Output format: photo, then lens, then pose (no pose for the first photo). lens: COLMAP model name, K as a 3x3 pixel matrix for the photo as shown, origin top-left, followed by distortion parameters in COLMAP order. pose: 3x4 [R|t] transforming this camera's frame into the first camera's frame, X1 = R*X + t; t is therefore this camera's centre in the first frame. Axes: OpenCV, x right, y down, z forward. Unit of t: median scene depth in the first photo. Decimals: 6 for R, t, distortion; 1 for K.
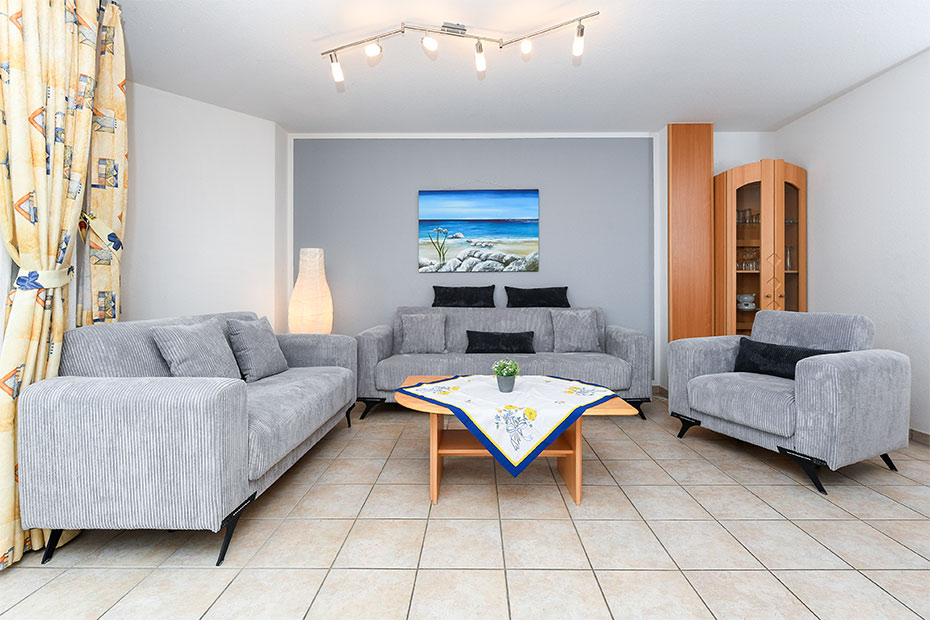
lens RADIAL K [[397.9, 0, 469.2], [0, 397.9, 296.3], [0, 0, 1]] dist [-0.015362, -0.000042]
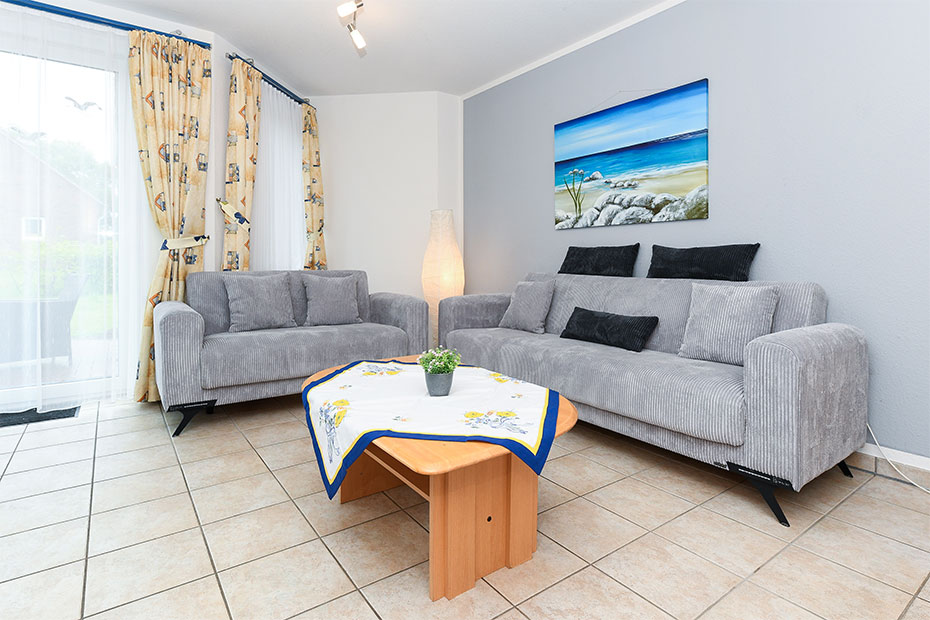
lens RADIAL K [[477.3, 0, 462.9], [0, 477.3, 265.2], [0, 0, 1]] dist [0.000811, 0.000590]
pose [[0.604876, 0.012567, -0.796221, 0.518119], [-0.015655, 0.999870, 0.003889, 0.009195], [0.796166, 0.010113, 0.604994, 0.287518]]
